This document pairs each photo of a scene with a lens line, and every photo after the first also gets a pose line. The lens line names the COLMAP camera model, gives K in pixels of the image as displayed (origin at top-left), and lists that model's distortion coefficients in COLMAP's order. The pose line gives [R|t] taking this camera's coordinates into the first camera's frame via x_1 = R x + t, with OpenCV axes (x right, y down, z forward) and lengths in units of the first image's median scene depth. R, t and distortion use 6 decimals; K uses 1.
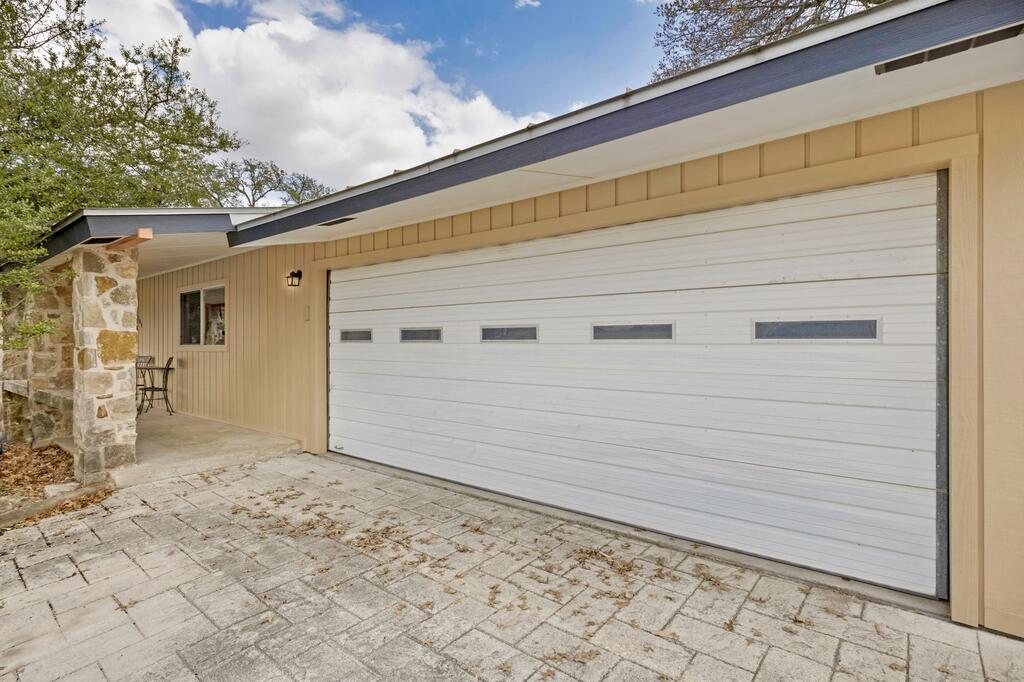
lens RADIAL K [[481.2, 0, 507.4], [0, 481.2, 344.5], [0, 0, 1]] dist [-0.001593, -0.000369]
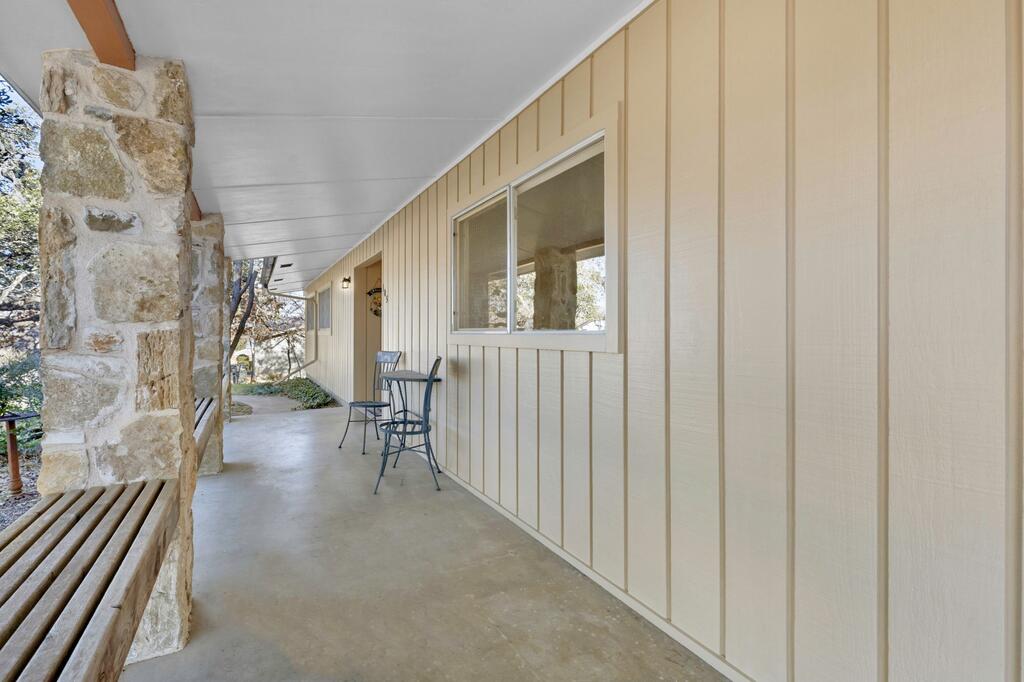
lens RADIAL K [[481.2, 0, 507.4], [0, 481.2, 344.5], [0, 0, 1]] dist [-0.001593, -0.000369]
pose [[0.913521, 0.015899, -0.406482, -0.466848], [-0.002703, 0.999451, 0.033019, 0.000382], [0.406784, -0.029065, 0.913062, 0.628746]]
